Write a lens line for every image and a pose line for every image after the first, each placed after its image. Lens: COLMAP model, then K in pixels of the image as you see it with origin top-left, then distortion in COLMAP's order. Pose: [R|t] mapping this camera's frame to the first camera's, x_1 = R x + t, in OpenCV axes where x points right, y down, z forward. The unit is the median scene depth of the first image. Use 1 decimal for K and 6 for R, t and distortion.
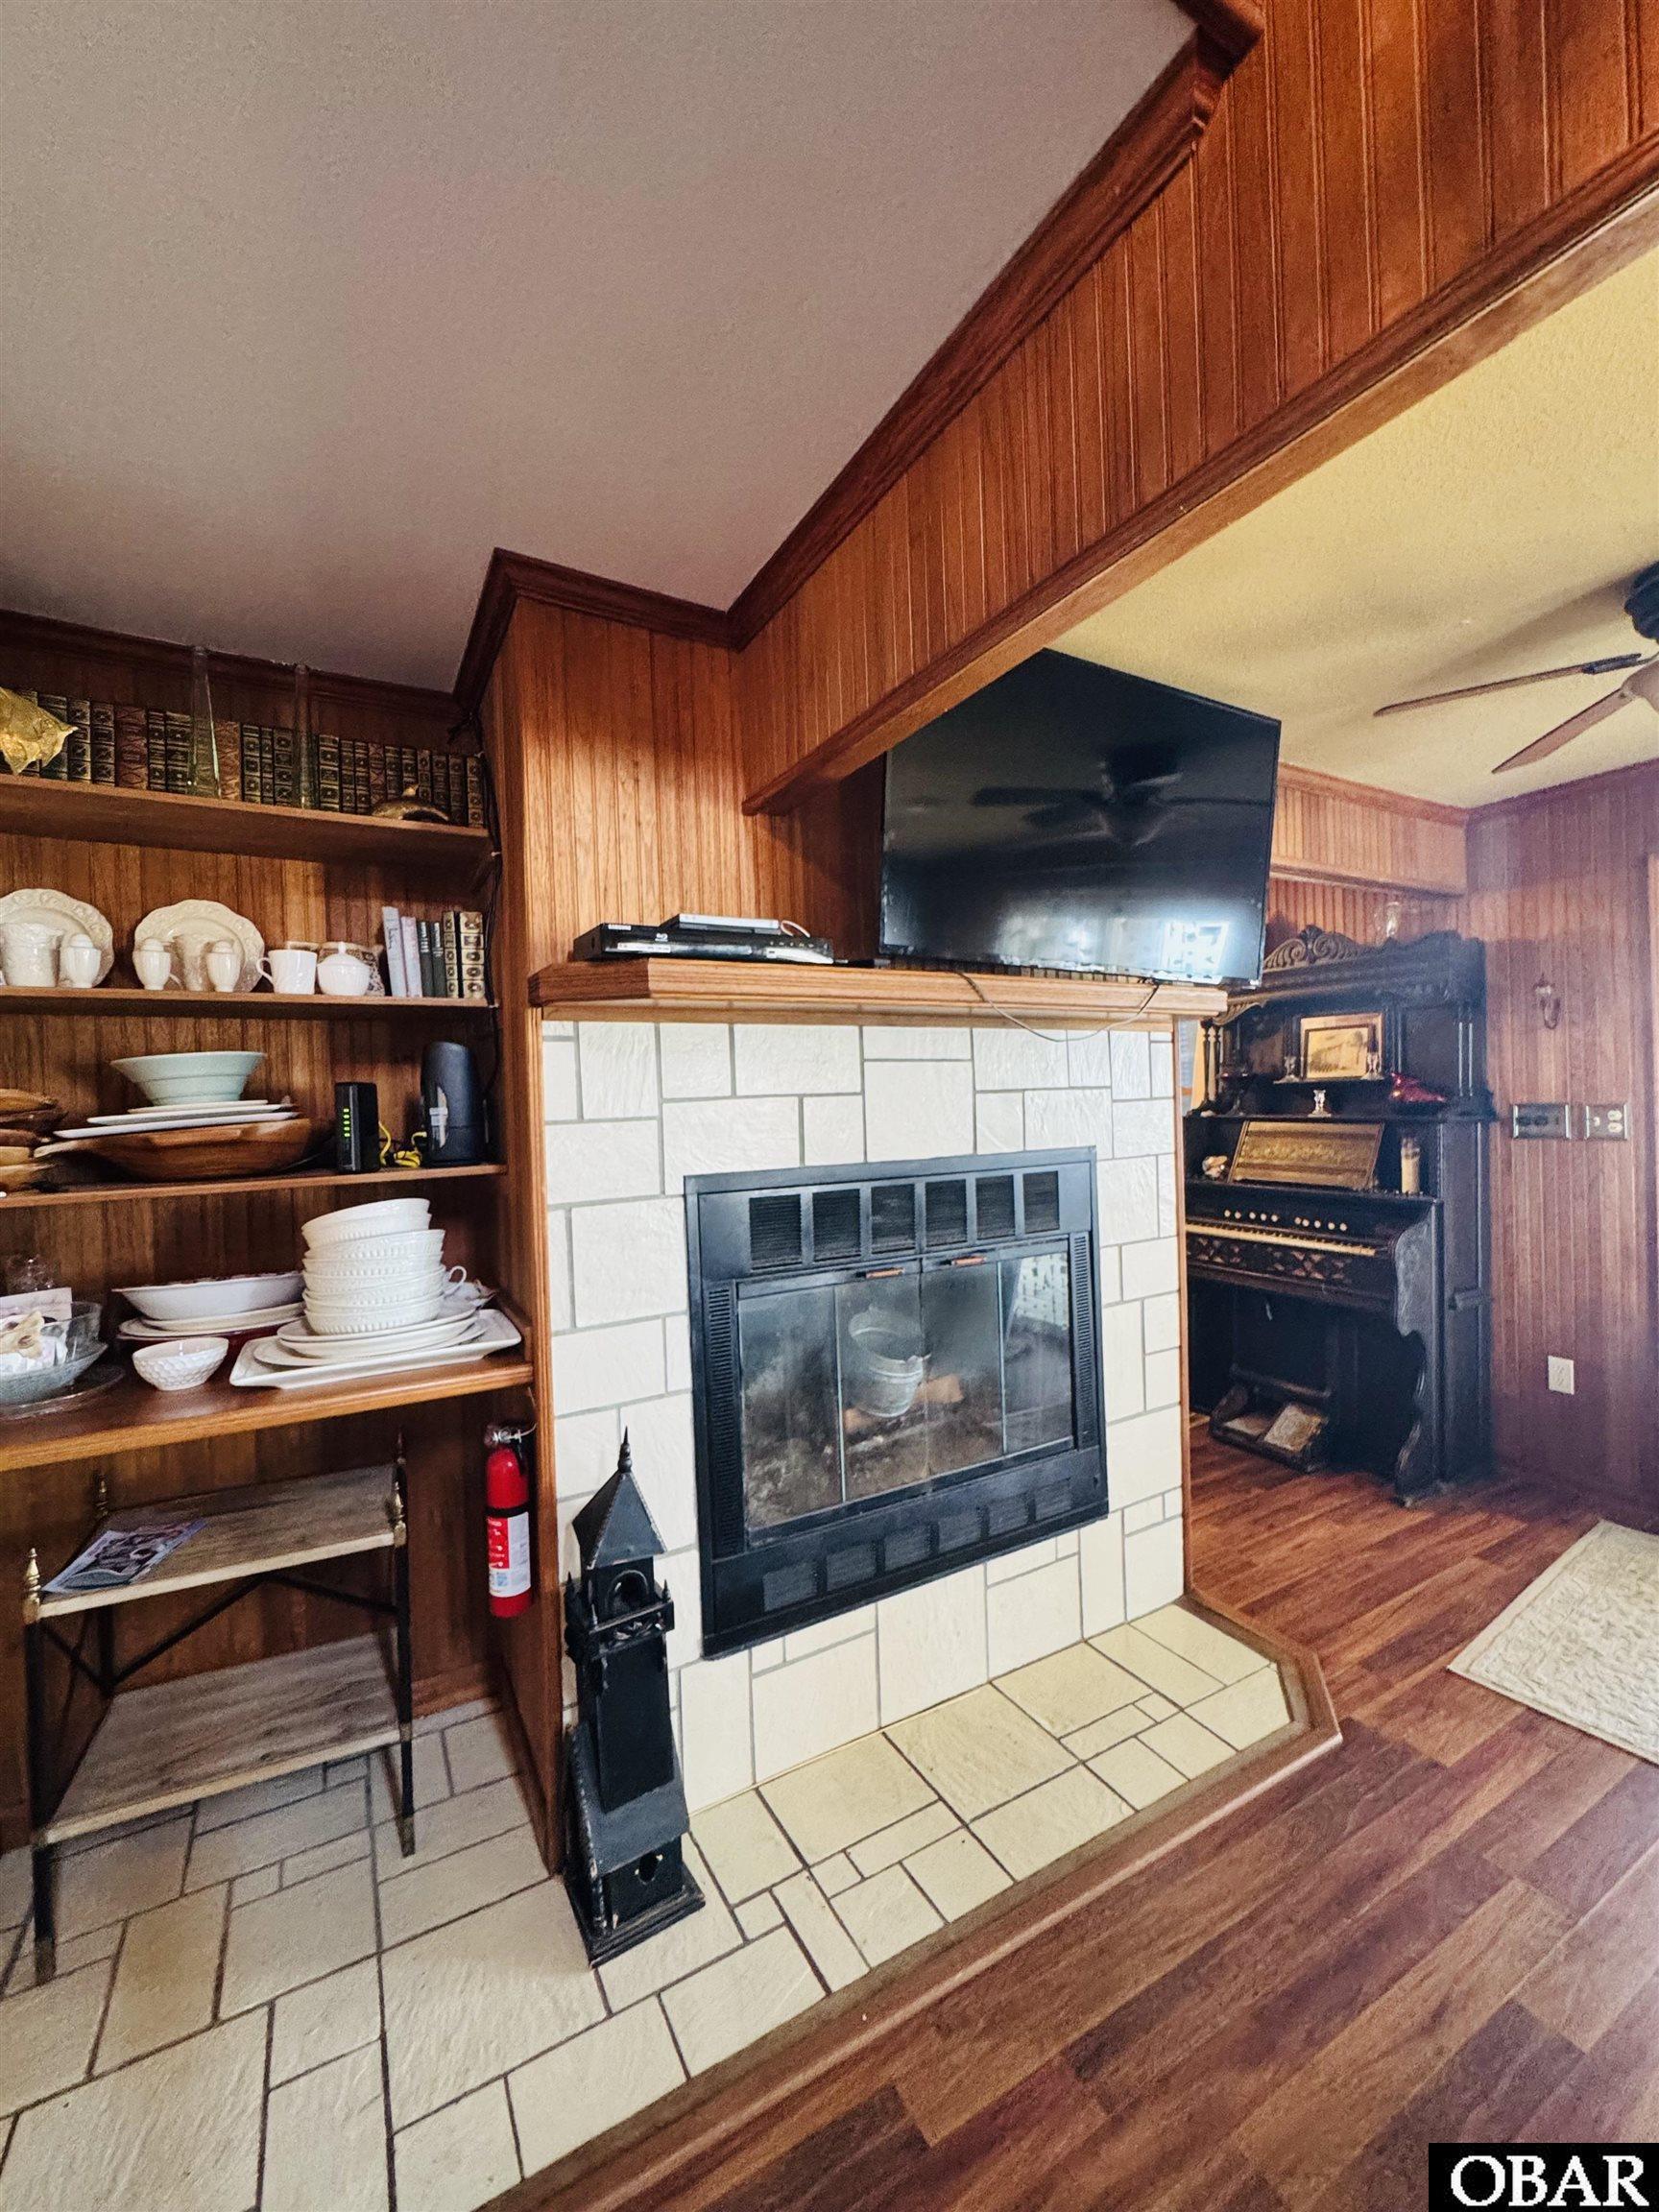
lens RADIAL K [[884.4, 0, 831.1], [0, 884.4, 1100.7], [0, 0, 1]] dist [-0.003022, 0.000428]
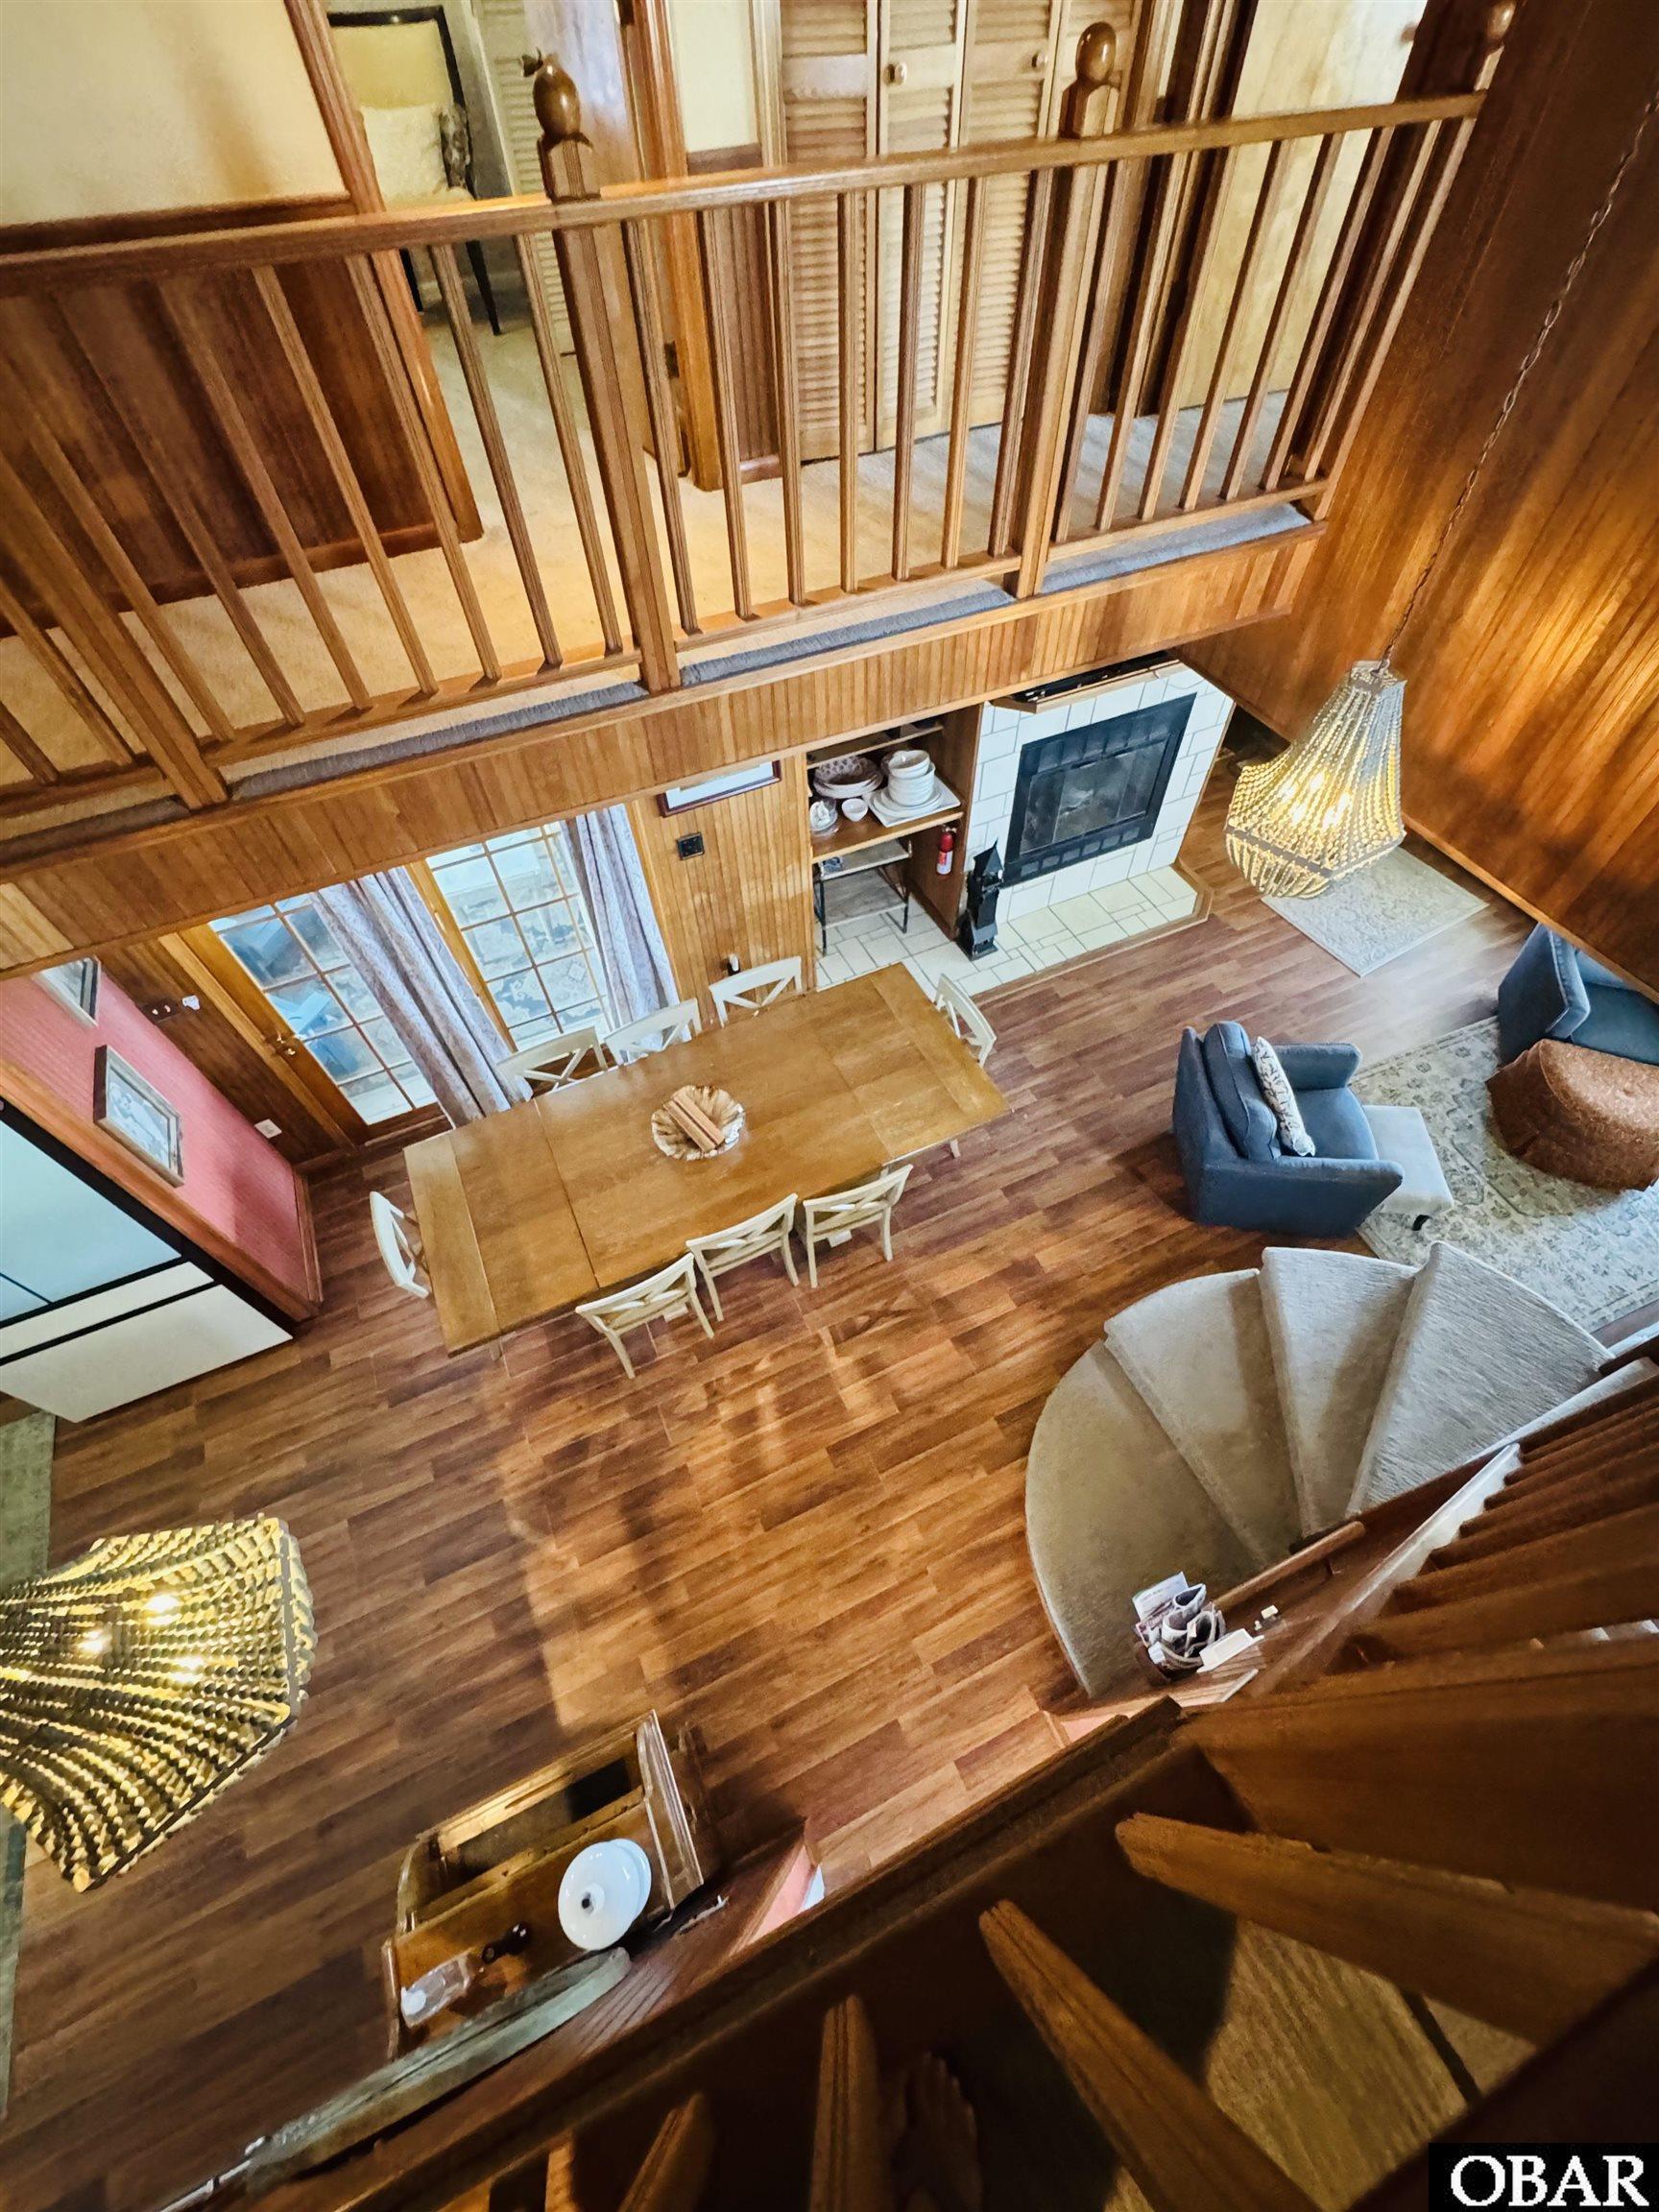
lens RADIAL K [[884.4, 0, 828.0], [0, 884.4, 1105.4], [0, 0, 1]] dist [-0.003022, 0.000428]
pose [[0.997296, 0.062542, -0.038578, -0.606523], [-0.005354, 0.585440, 0.810698, -1.483546], [0.073288, -0.808300, 0.584192, -1.506572]]
